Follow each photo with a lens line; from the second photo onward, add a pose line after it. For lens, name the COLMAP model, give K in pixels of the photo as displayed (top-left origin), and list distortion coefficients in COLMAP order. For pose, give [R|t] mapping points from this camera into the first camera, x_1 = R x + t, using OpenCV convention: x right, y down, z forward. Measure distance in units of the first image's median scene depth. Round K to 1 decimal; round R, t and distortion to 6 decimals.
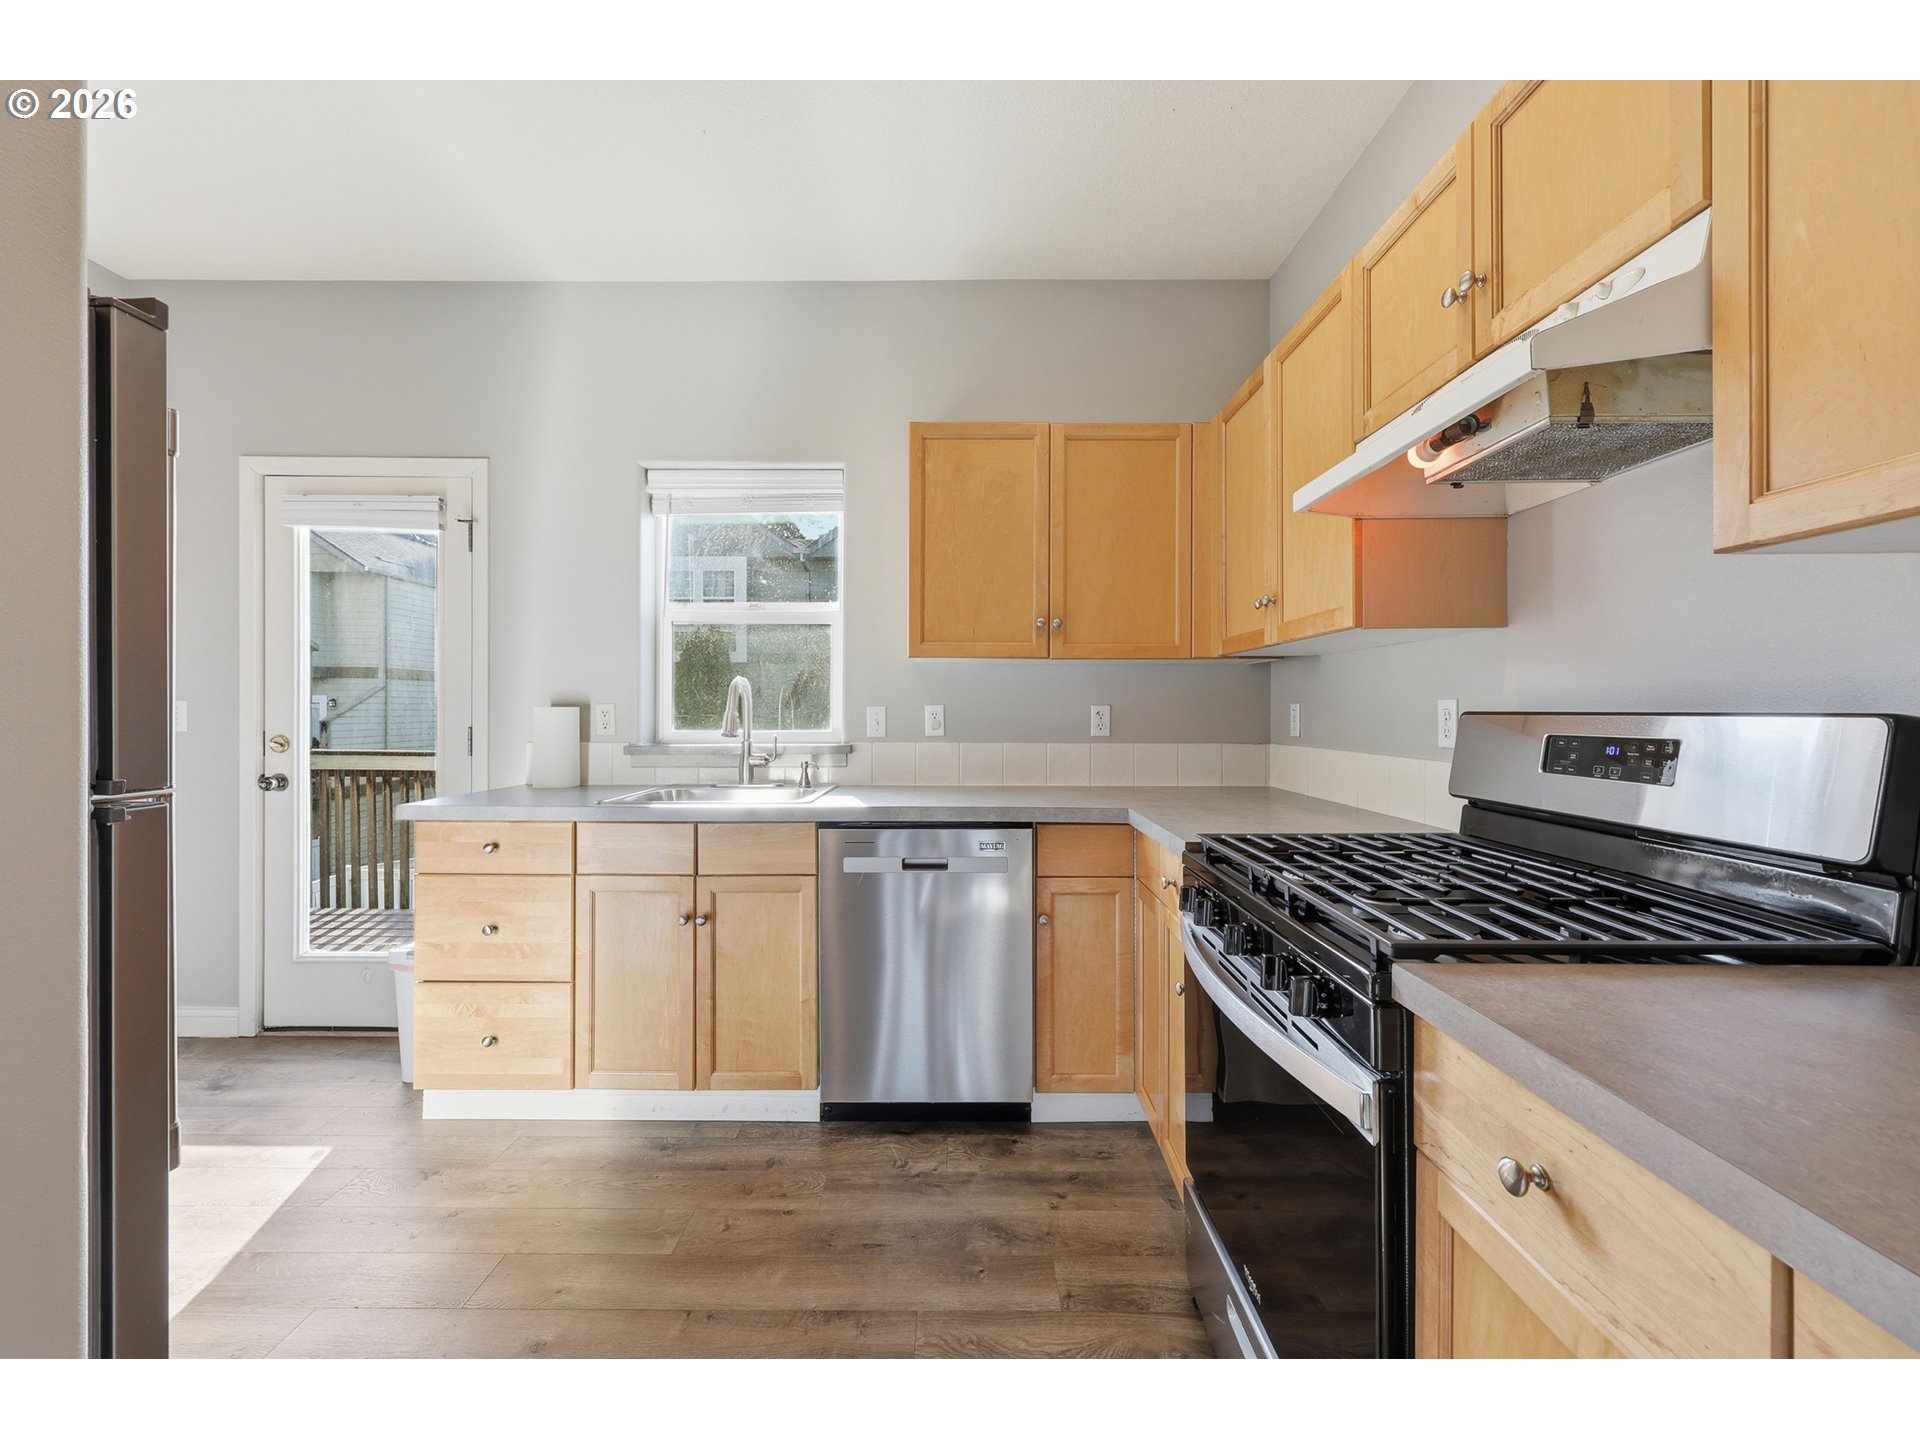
lens RADIAL K [[784.9, 0, 961.5], [0, 784.9, 709.8], [0, 0, 1]] dist [-0.002906, -0.000368]
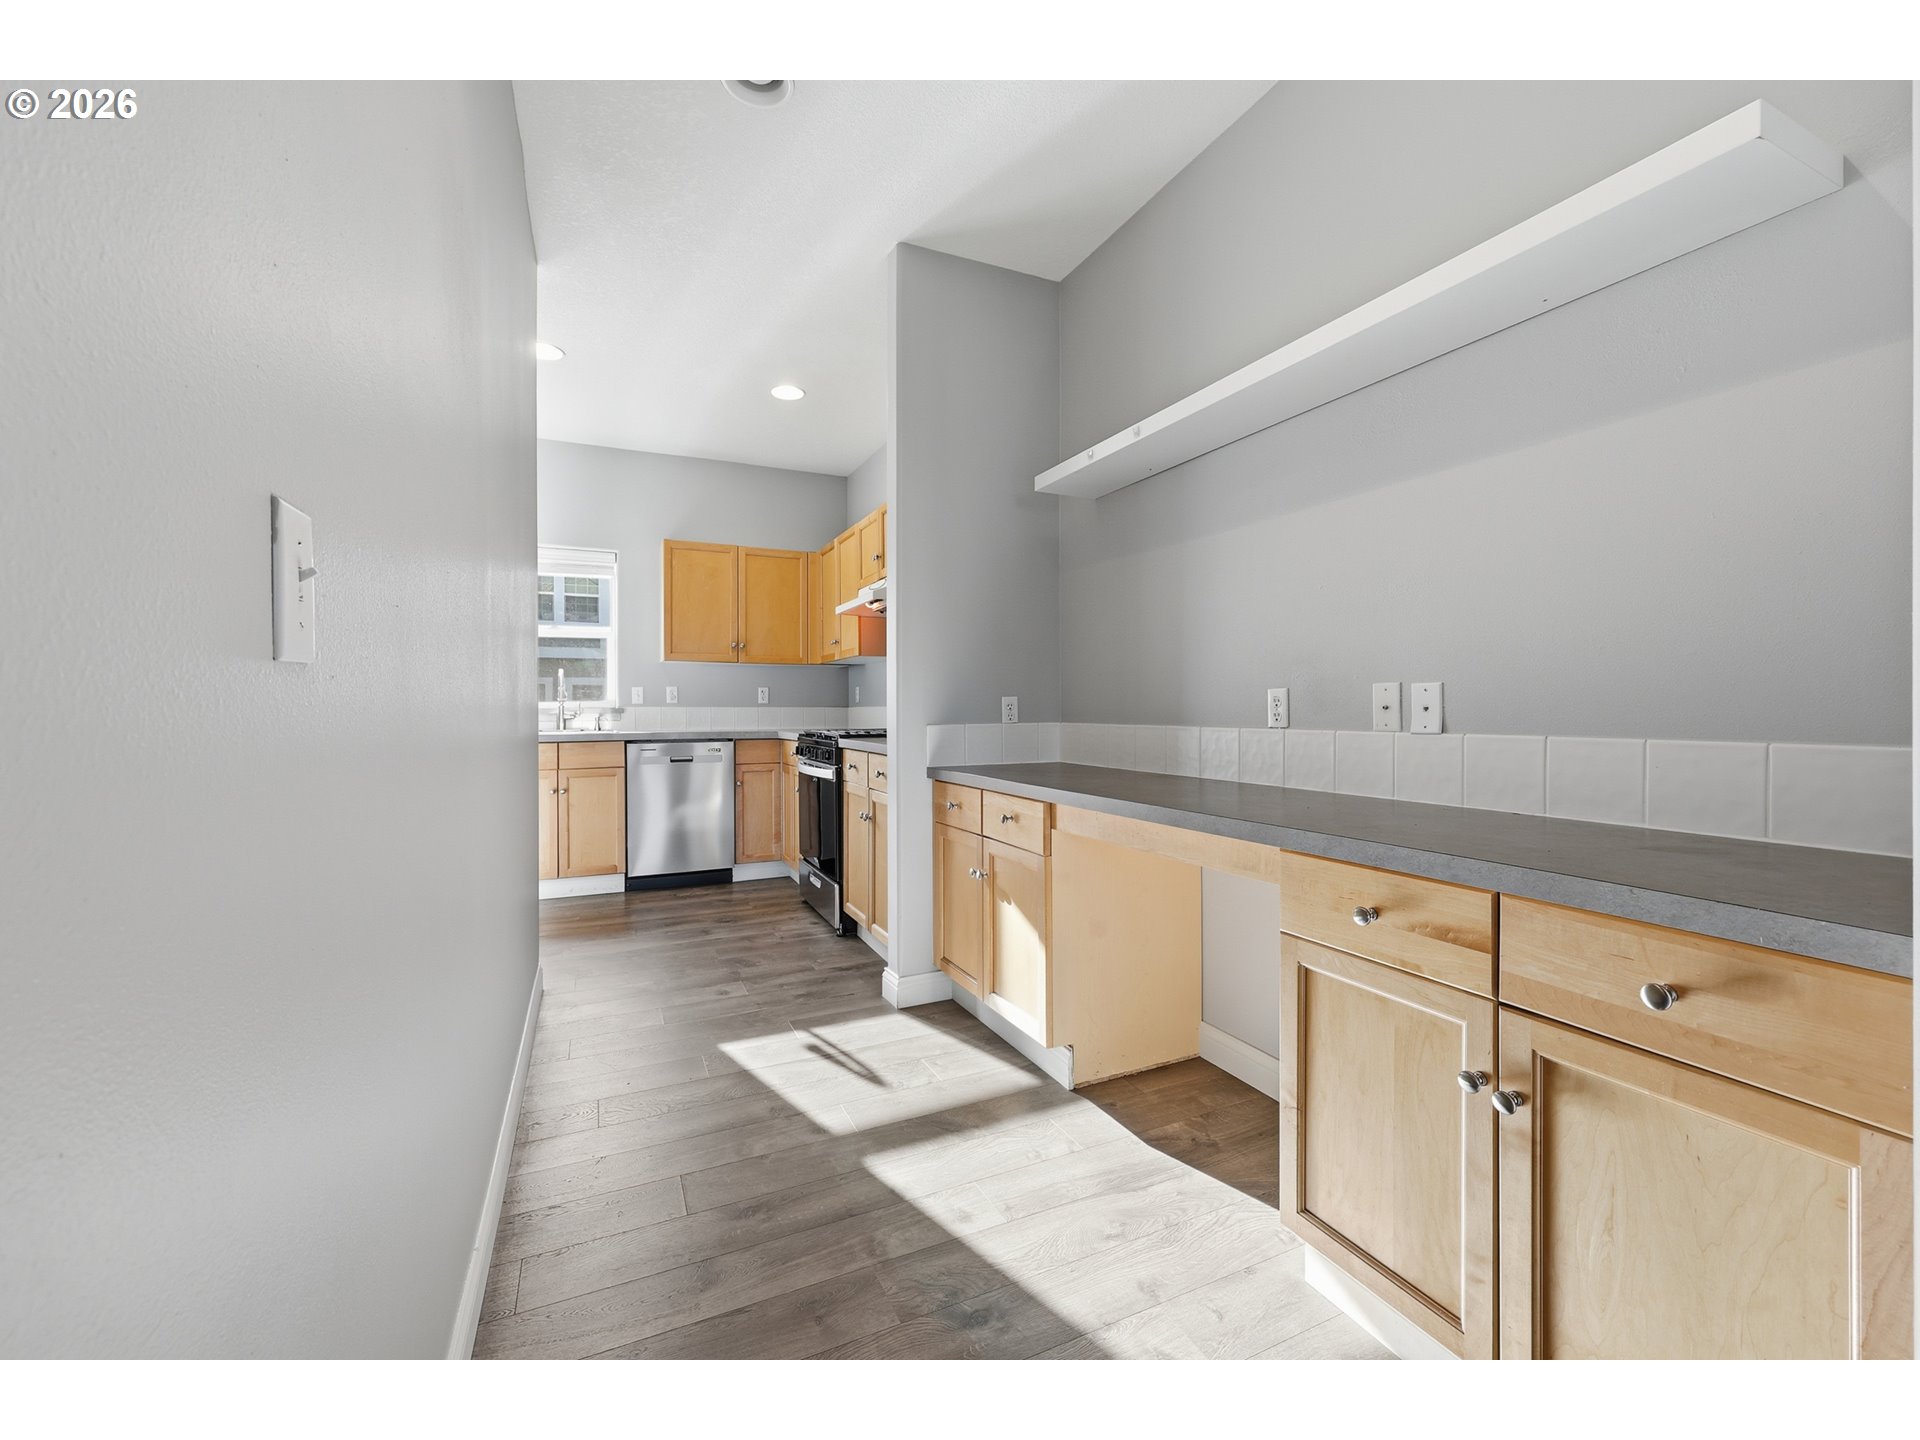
lens RADIAL K [[784.9, 0, 962.3], [0, 784.9, 710.8], [0, 0, 1]] dist [-0.002906, -0.000368]
pose [[0.906138, -0.004441, 0.422958, -0.228157], [0.002350, 0.999982, 0.005463, 0.049583], [-0.422975, -0.003956, 0.906133, -1.111464]]
